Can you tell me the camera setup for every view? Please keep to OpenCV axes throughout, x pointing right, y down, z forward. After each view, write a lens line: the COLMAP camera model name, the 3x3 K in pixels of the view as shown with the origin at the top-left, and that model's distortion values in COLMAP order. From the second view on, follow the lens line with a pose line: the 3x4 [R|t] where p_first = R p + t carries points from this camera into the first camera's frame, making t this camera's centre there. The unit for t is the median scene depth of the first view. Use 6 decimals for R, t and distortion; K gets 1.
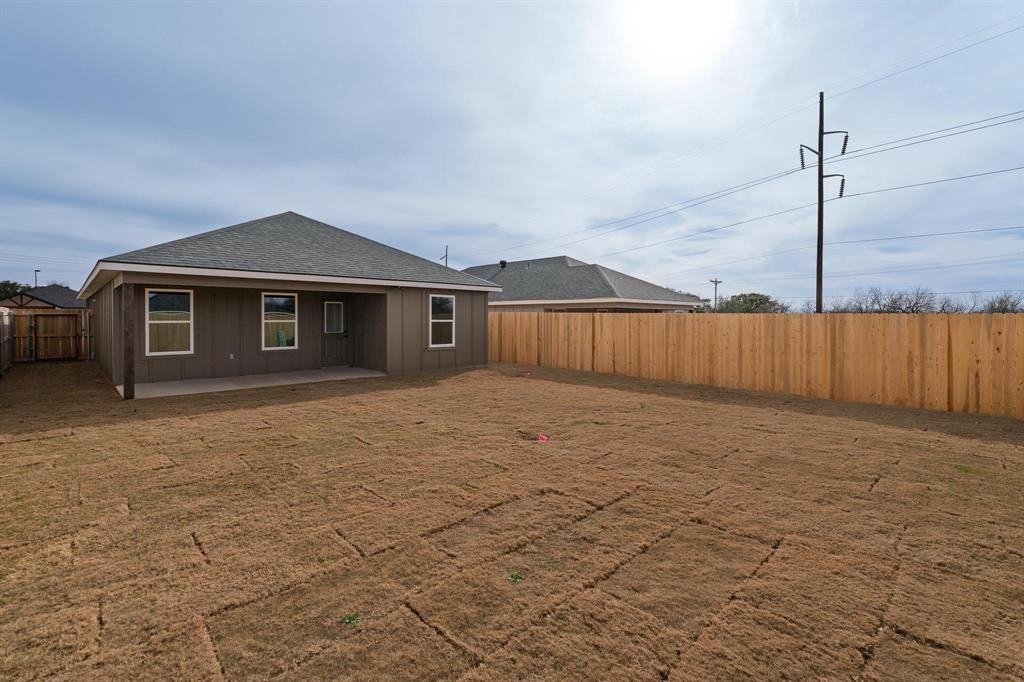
lens RADIAL K [[461.5, 0, 503.4], [0, 461.5, 321.3], [0, 0, 1]] dist [-0.003981, -0.000852]
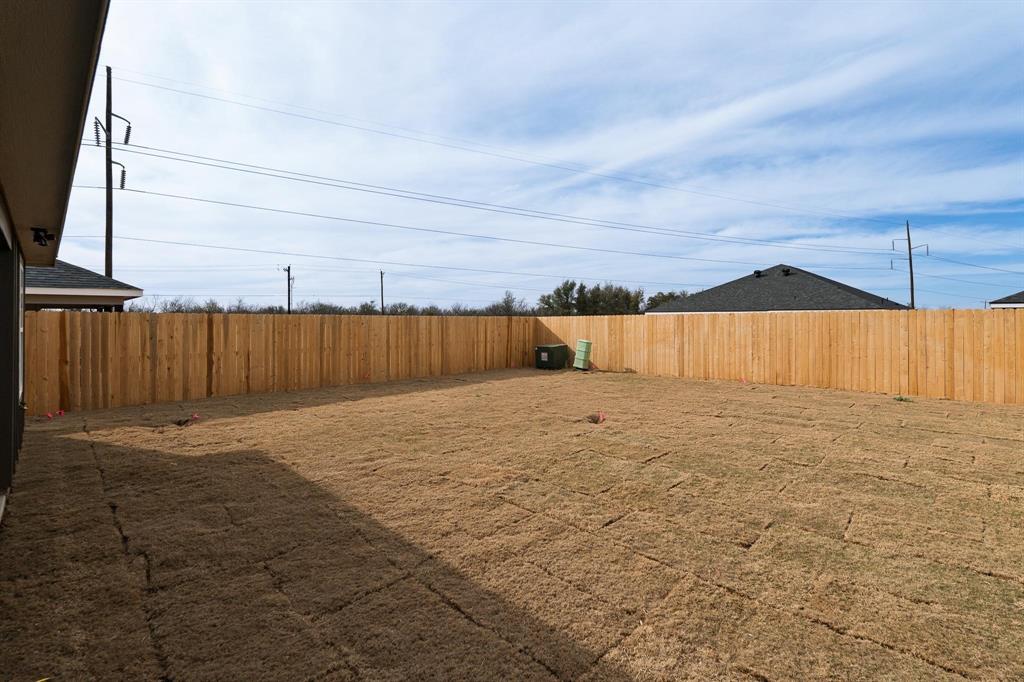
lens RADIAL K [[461.5, 0, 514.4], [0, 461.5, 311.4], [0, 0, 1]] dist [-0.003981, -0.000852]
pose [[-0.013010, 0.011616, 0.999848, -0.591333], [0.008424, 0.999898, -0.011507, -0.010665], [-0.999880, 0.008273, -0.013107, 0.631560]]
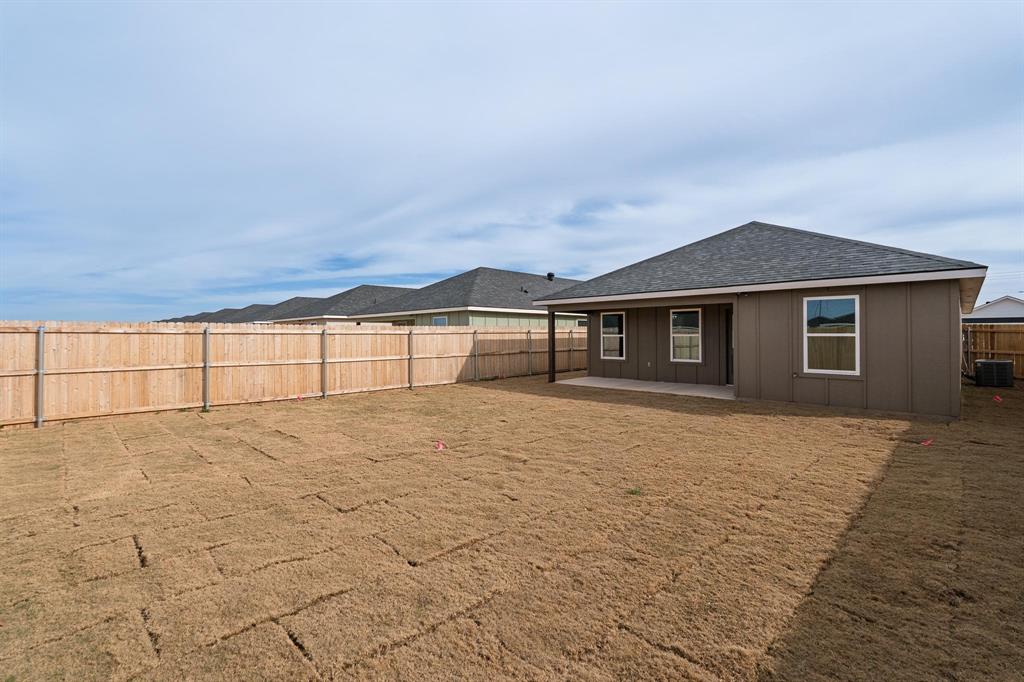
lens RADIAL K [[461.5, 0, 512.2], [0, 461.5, 333.1], [0, 0, 1]] dist [-0.003981, -0.000852]
pose [[0.024621, -0.003643, -0.999690, 0.578649], [-0.002188, 0.999991, -0.003698, -0.000346], [0.999694, 0.002278, 0.024613, 0.573799]]
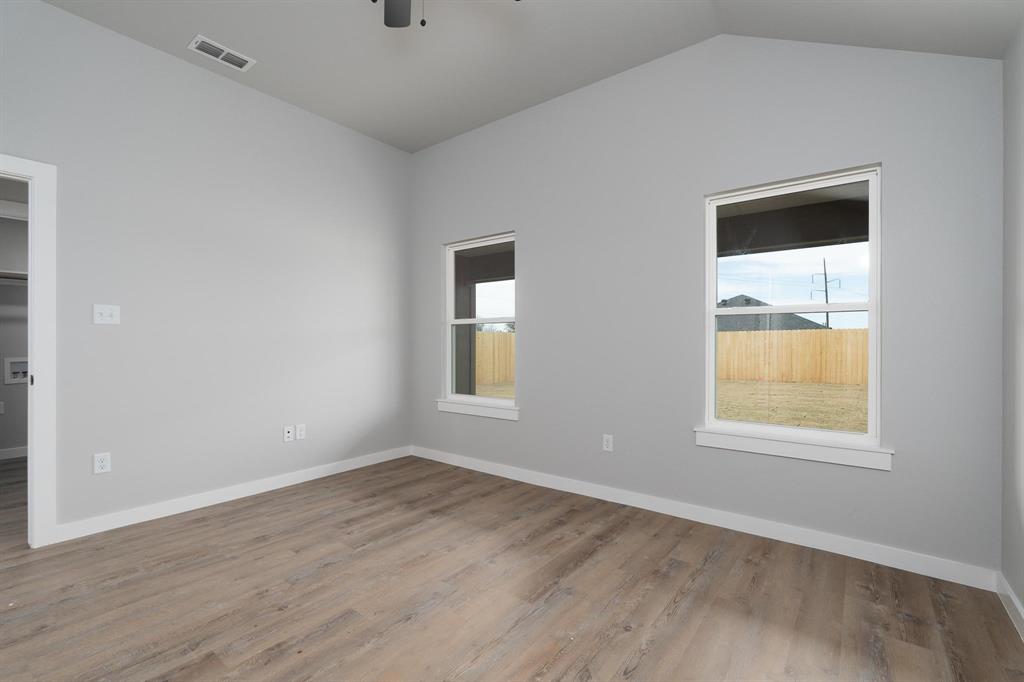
lens RADIAL K [[461.5, 0, 491.1], [0, 461.5, 338.1], [0, 0, 1]] dist [-0.003981, -0.000852]
pose [[-0.140344, 0.001964, 0.990101, -0.877391], [0.006649, 0.999977, -0.001041, 0.000762], [-0.990081, 0.006438, -0.140353, 1.124646]]
